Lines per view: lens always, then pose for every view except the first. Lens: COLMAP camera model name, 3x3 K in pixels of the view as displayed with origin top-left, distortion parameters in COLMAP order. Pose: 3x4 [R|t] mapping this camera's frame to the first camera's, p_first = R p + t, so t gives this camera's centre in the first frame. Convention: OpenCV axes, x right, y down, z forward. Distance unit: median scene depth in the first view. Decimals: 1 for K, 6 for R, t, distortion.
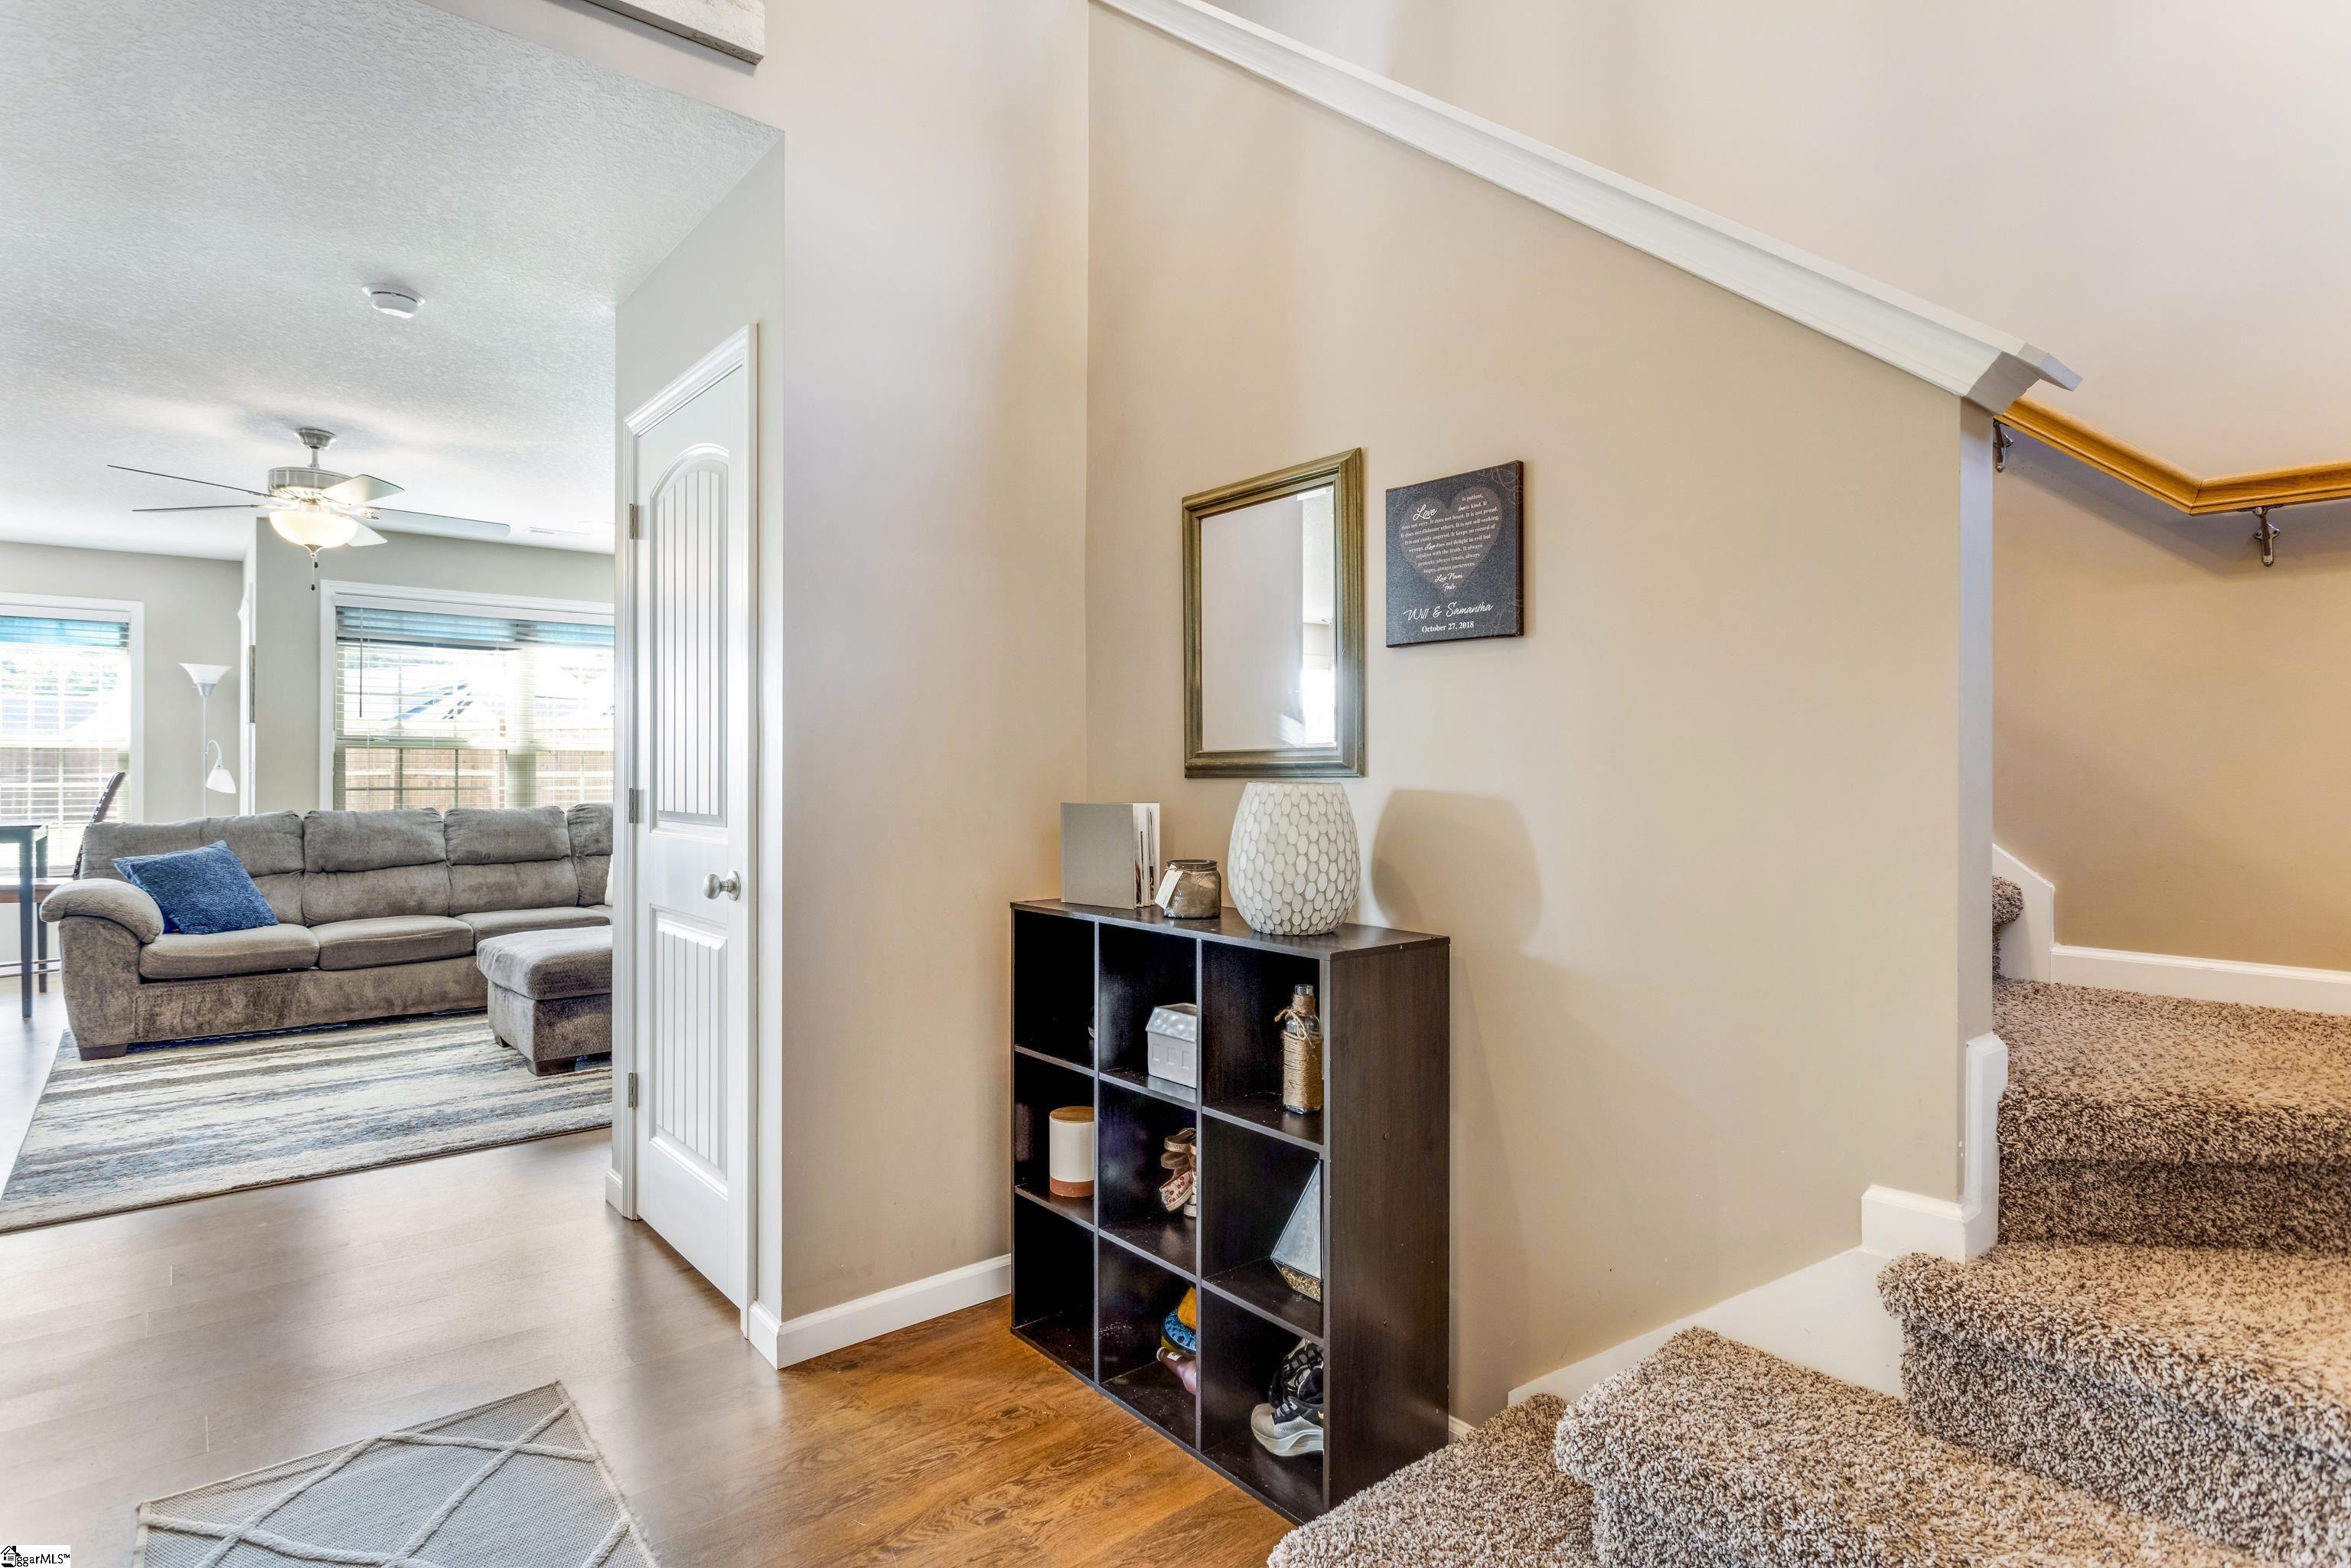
lens RADIAL K [[1212.8, 0, 1185.9], [0, 1212.8, 773.0], [0, 0, 1]] dist [-0.007614, 0.000639]
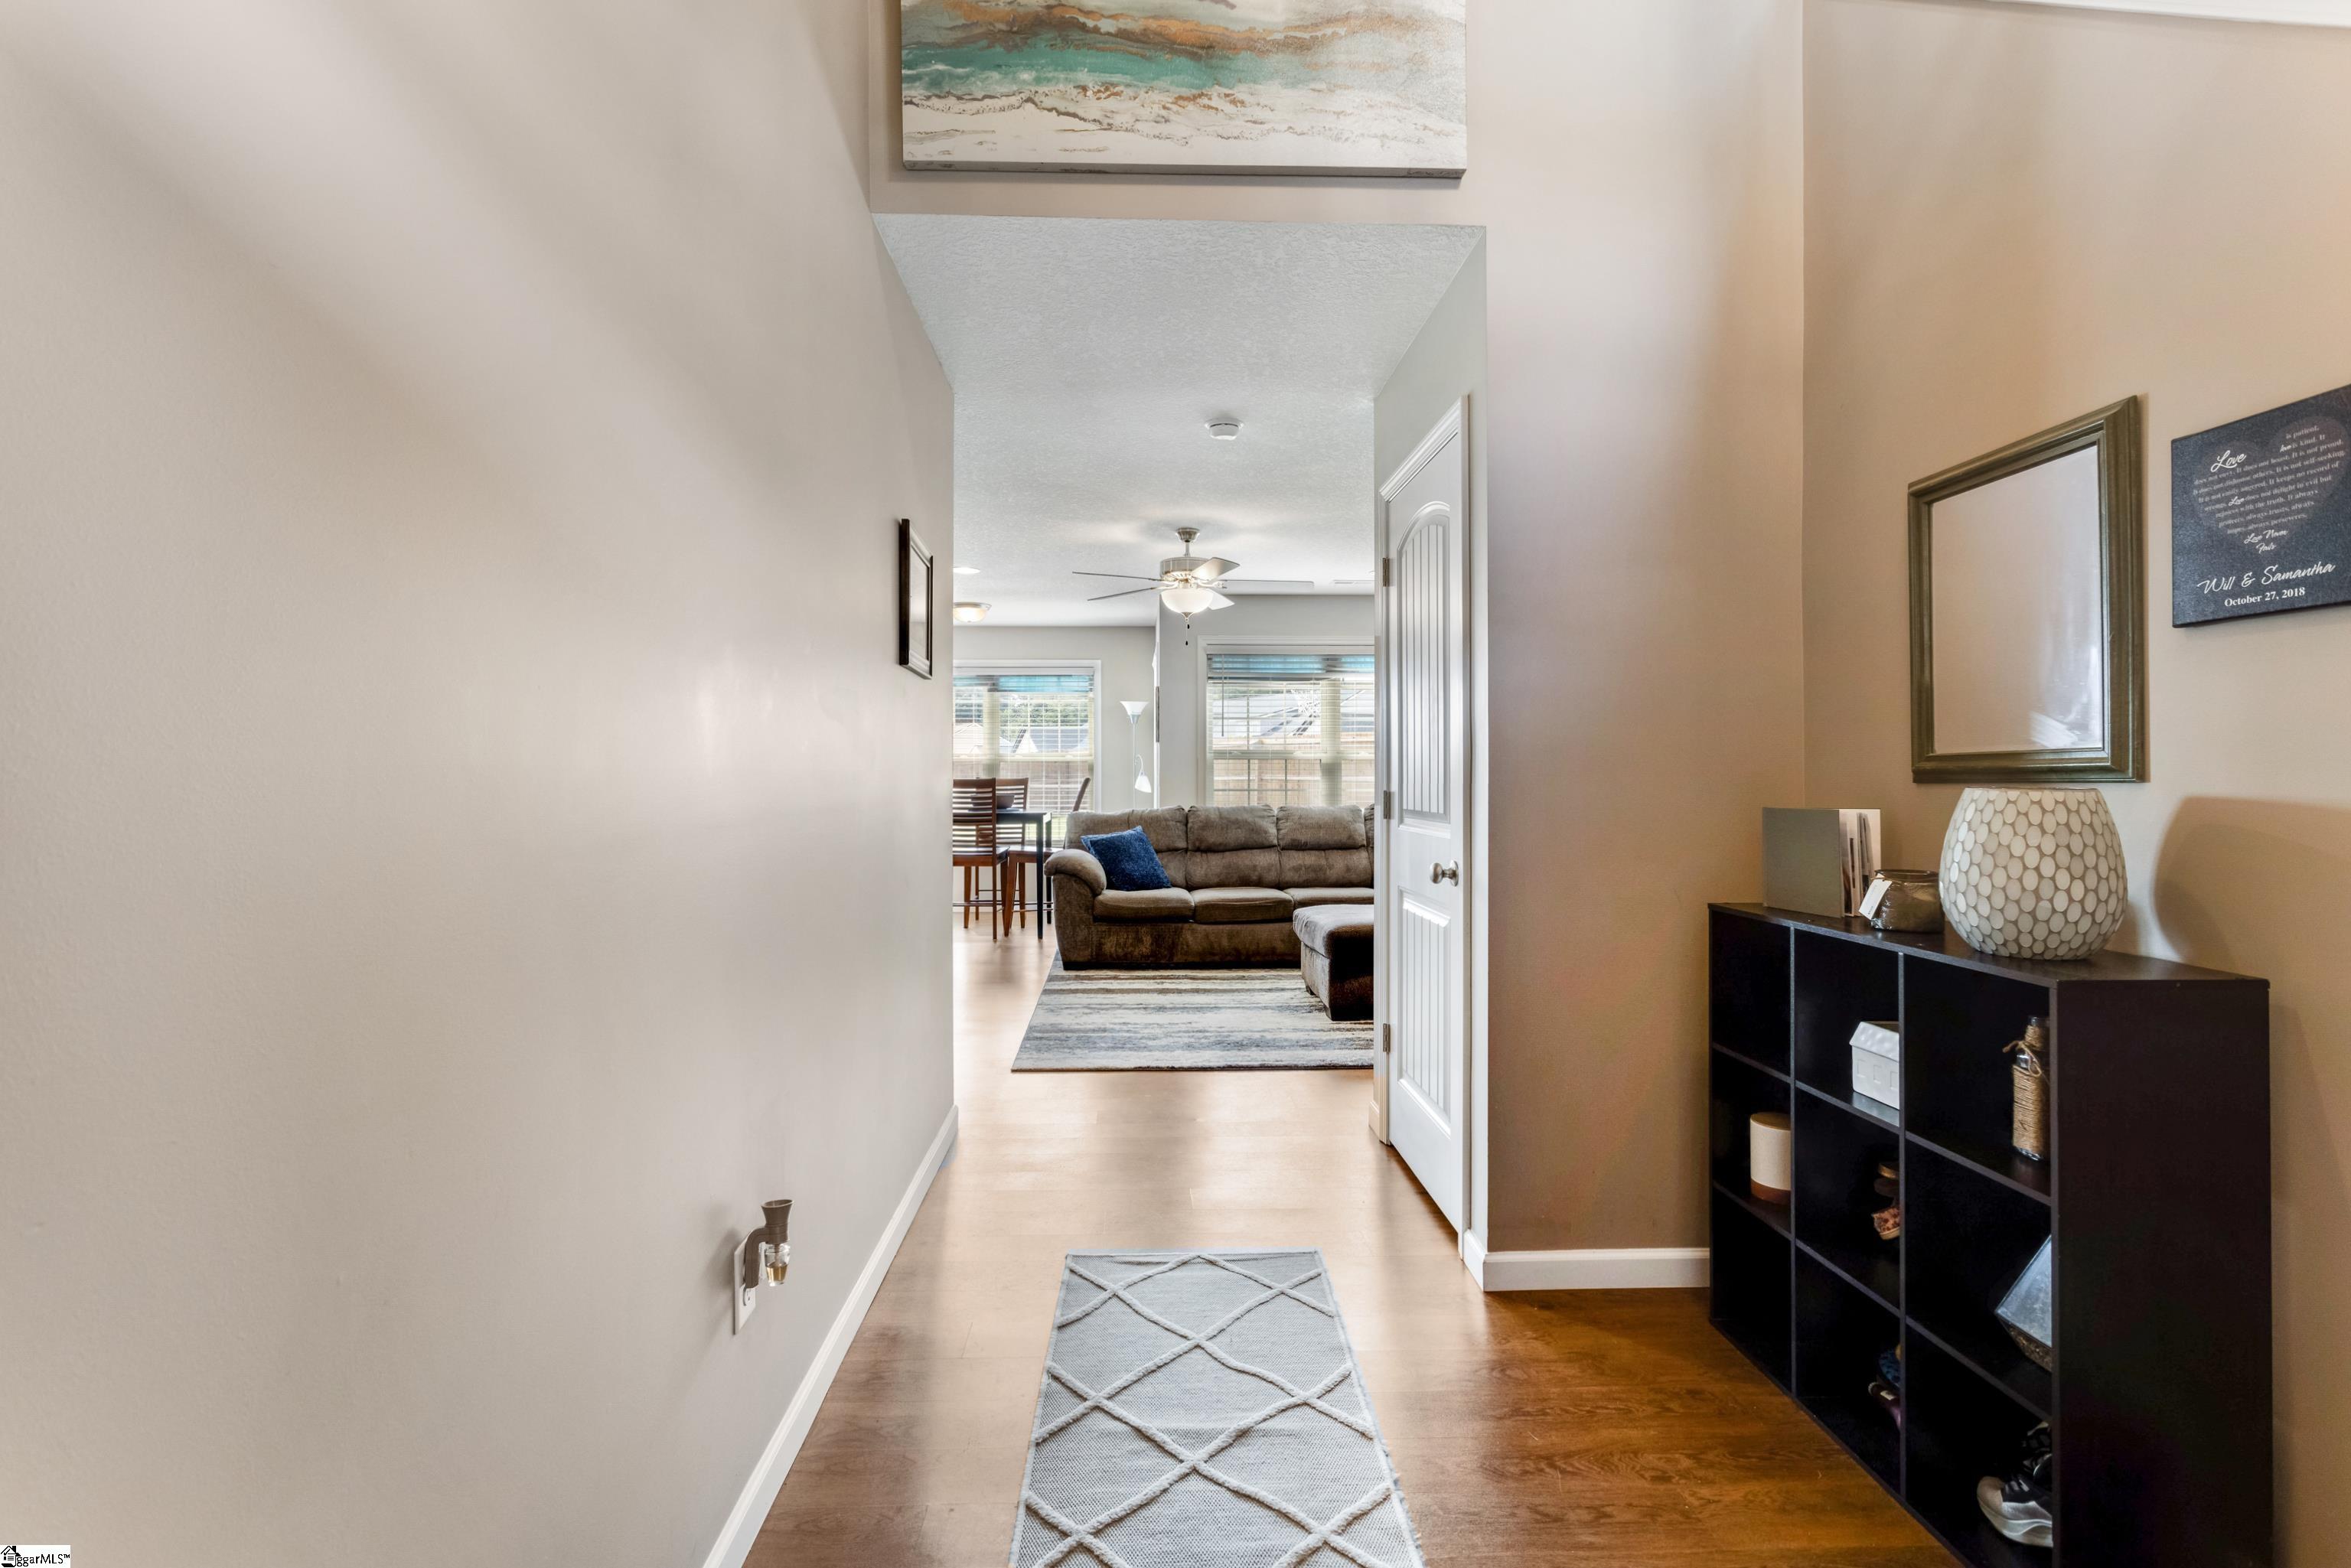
lens RADIAL K [[1114.5, 0, 1159.6], [0, 1114.5, 775.3], [0, 0, 1]] dist [-0.010567, 0.003145]
pose [[0.784576, -0.001164, -0.620032, 0.079439], [-0.000737, 0.999996, -0.002810, 0.001086], [0.620033, 0.002662, 0.784572, -0.030764]]
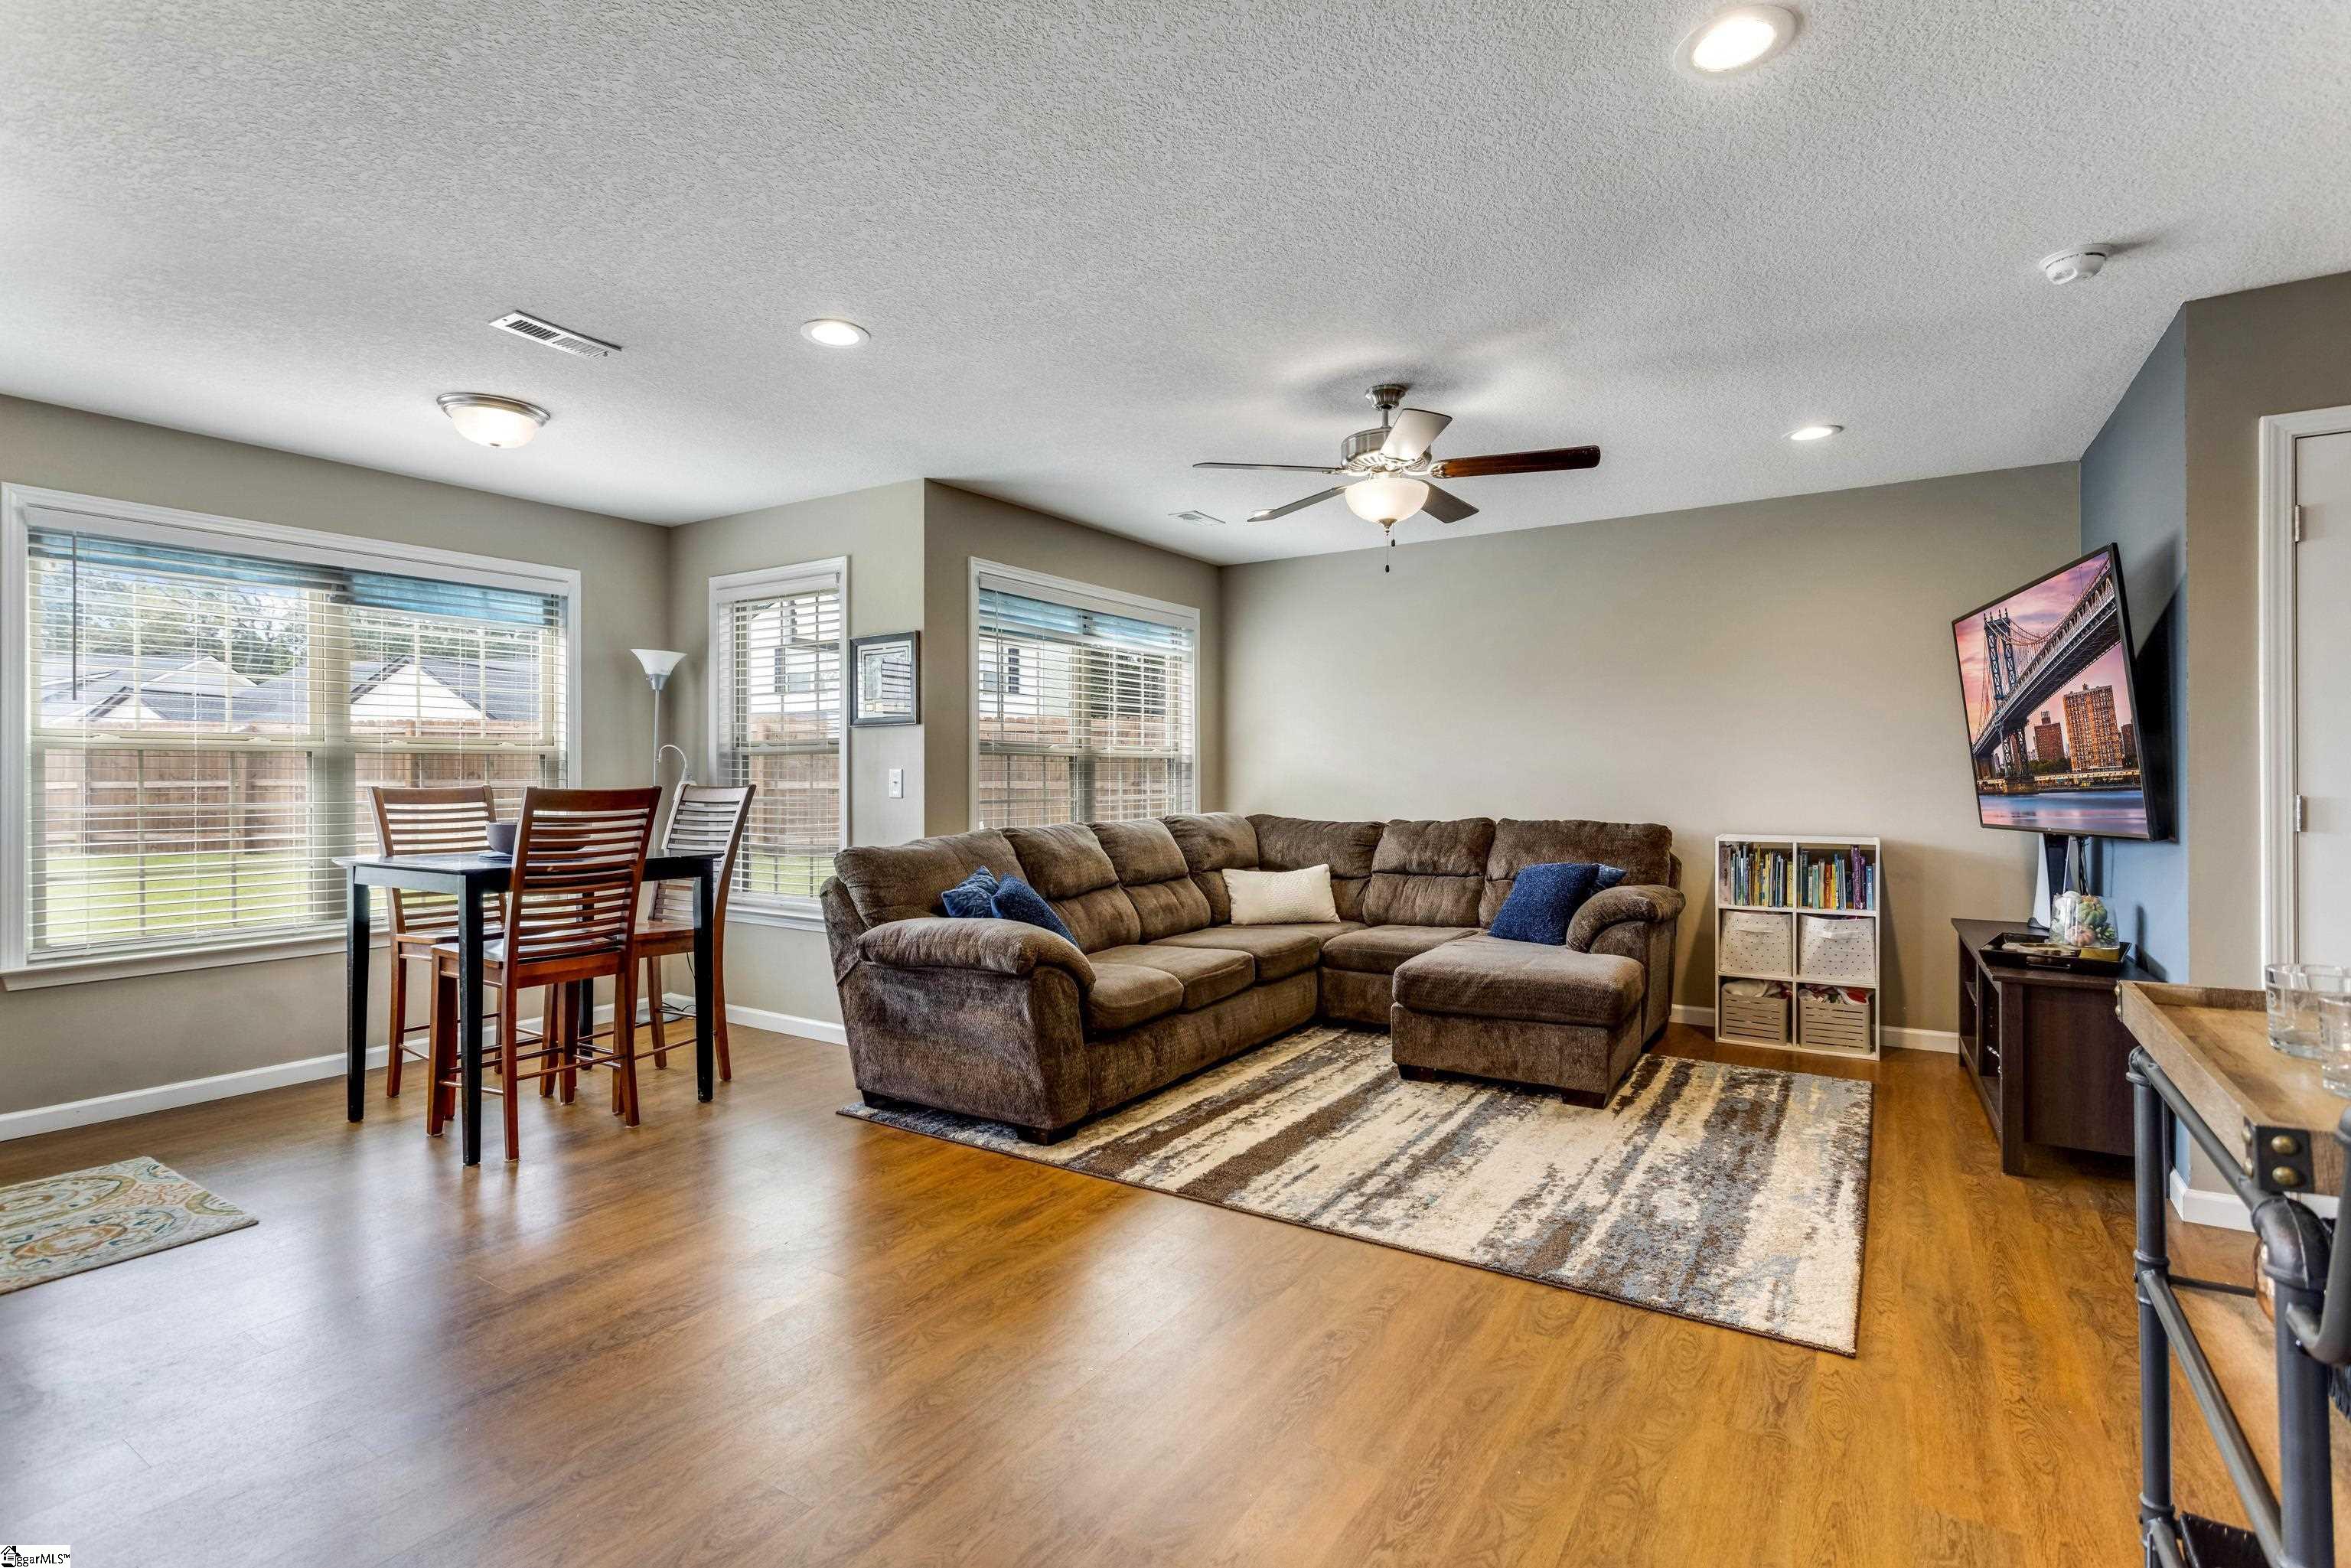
lens RADIAL K [[1114.5, 0, 1177.7], [0, 1114.5, 767.8], [0, 0, 1]] dist [-0.010567, 0.003145]
pose [[0.958355, 0.001881, 0.285573, -2.363521], [0.000319, 0.999971, -0.007657, -0.016512], [-0.285579, 0.007429, 0.958326, 0.617905]]
